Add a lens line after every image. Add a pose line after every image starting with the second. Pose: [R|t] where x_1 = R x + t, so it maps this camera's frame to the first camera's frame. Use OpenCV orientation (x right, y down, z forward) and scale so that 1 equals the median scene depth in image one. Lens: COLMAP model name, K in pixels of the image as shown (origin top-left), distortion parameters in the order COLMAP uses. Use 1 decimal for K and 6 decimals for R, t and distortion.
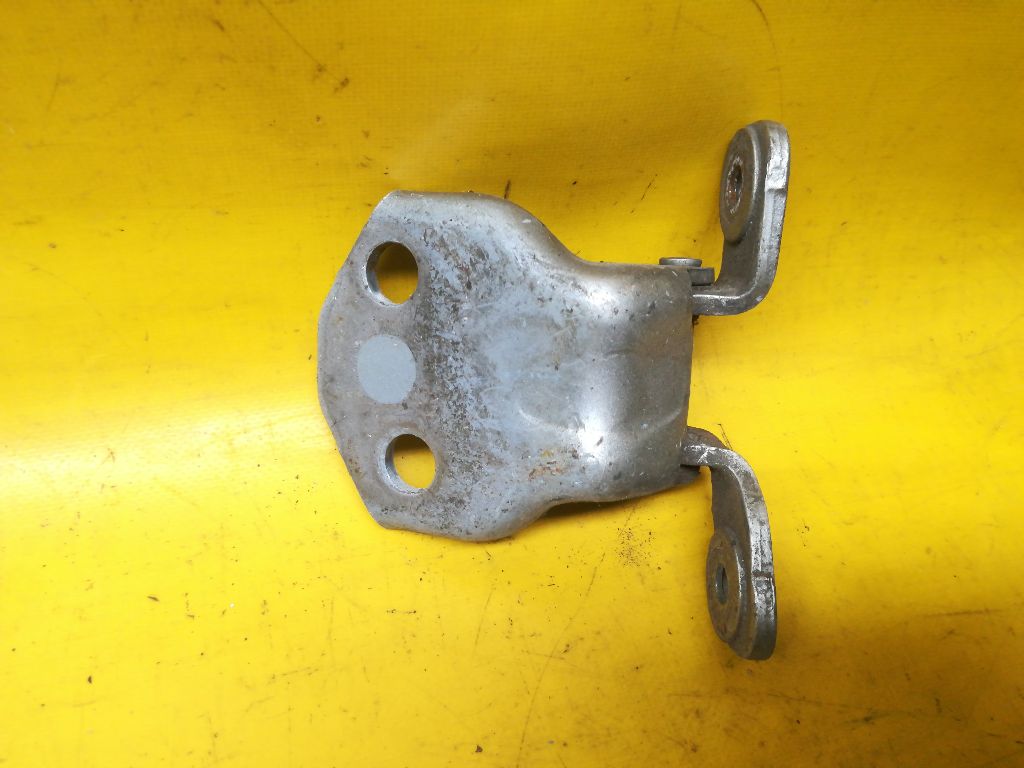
lens RADIAL K [[813.1, 0, 520.0], [0, 813.1, 386.8], [0, 0, 1]] dist [0.041509, -0.082092]
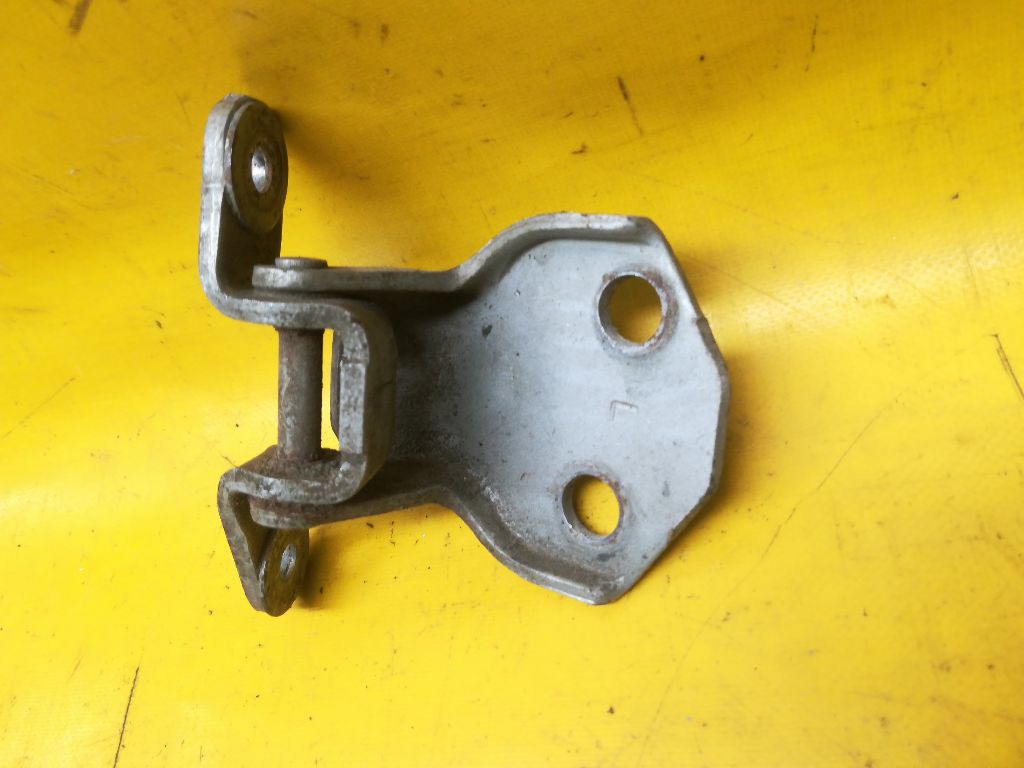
lens RADIAL K [[804.4, 0, 516.7], [0, 804.4, 386.5], [0, 0, 1]] dist [0.047714, -0.084425]
pose [[0.814857, -0.023930, -0.579167, 0.375110], [0.101434, 0.989618, 0.101823, -0.029743], [0.570718, -0.141718, 0.808825, 0.214317]]
